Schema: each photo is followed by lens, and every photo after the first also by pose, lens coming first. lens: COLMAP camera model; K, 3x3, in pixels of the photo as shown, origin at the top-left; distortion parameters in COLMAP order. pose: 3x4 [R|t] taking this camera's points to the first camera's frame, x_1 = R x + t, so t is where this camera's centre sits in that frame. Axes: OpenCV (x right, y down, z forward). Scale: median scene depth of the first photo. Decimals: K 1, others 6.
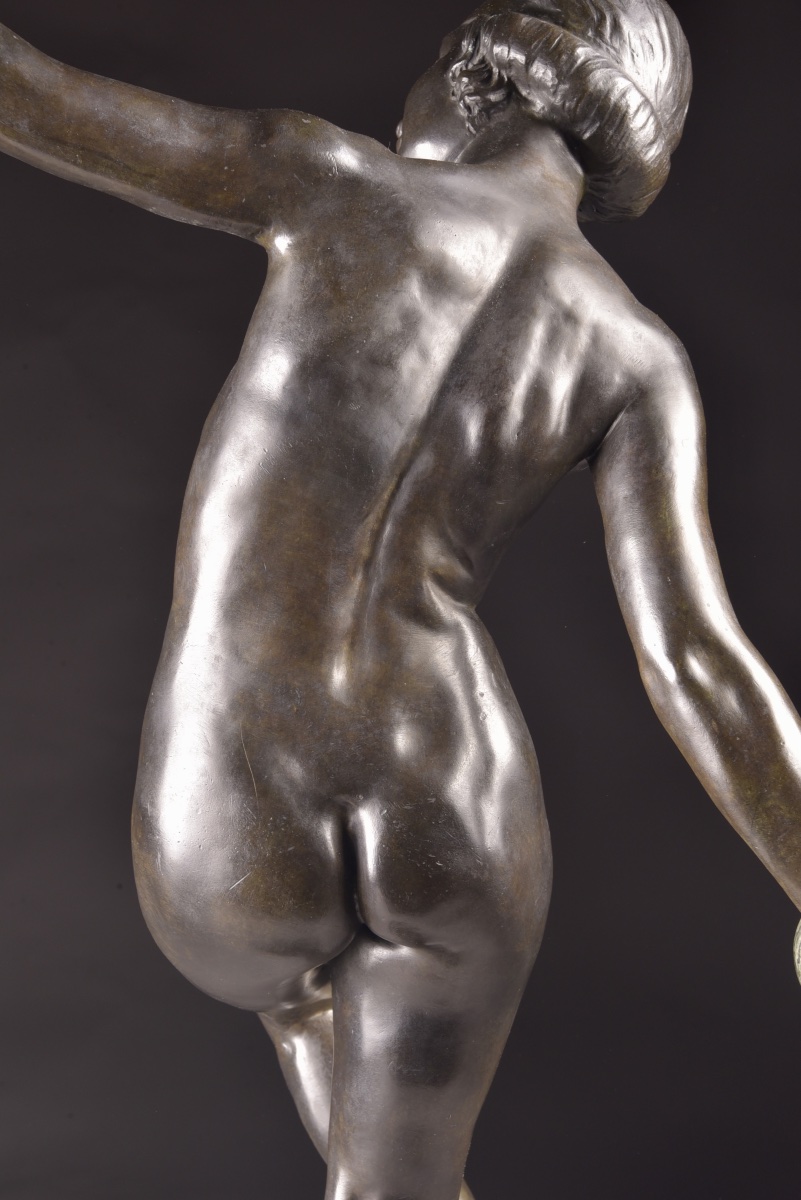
lens RADIAL K [[3947.5, 0, 403.5], [0, 3947.5, 598.8], [0, 0, 1]] dist [0.960023, 0.000000]
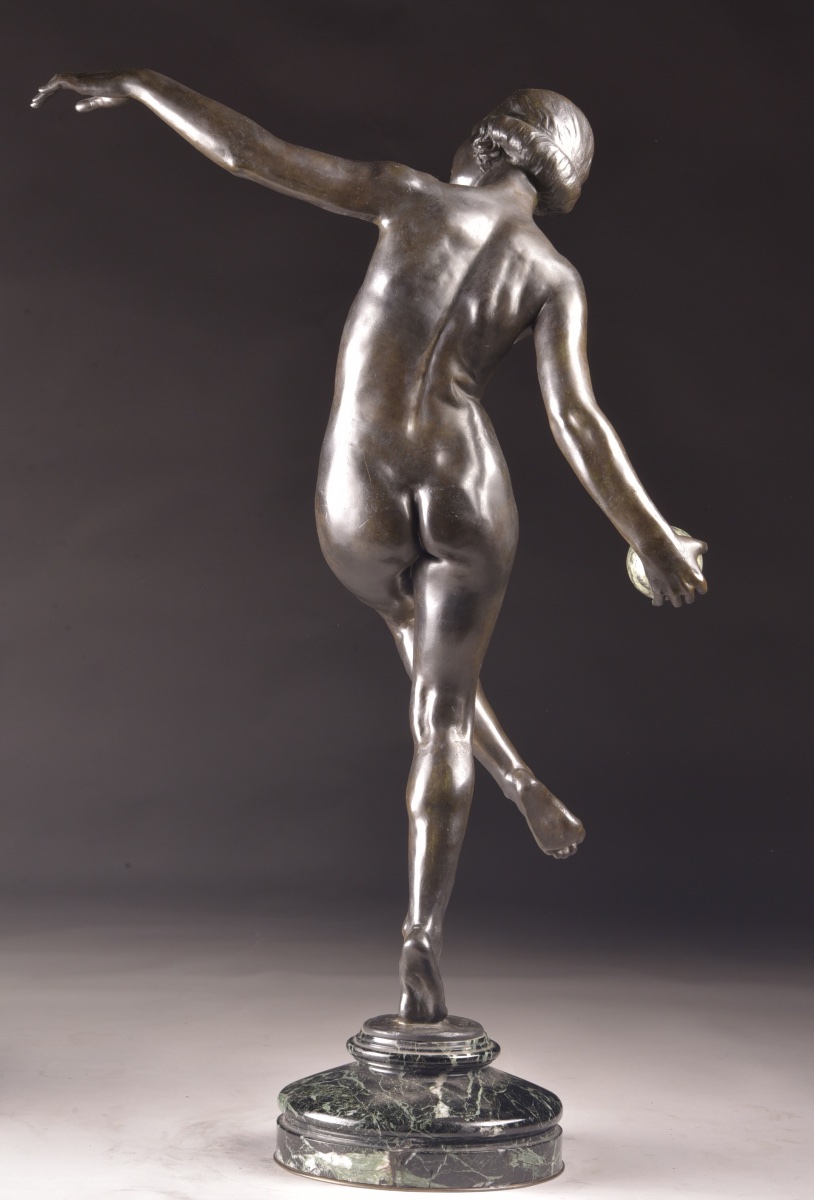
lens RADIAL K [[4728.1, 0, 405.5], [0, 4728.1, 601.4], [0, 0, 1]] dist [0.850872, 0.000000]
pose [[0.996464, 0.005367, -0.083843, 0.193747], [-0.007859, 0.999536, -0.029421, 0.186722], [0.083647, 0.029976, 0.996045, -1.518283]]
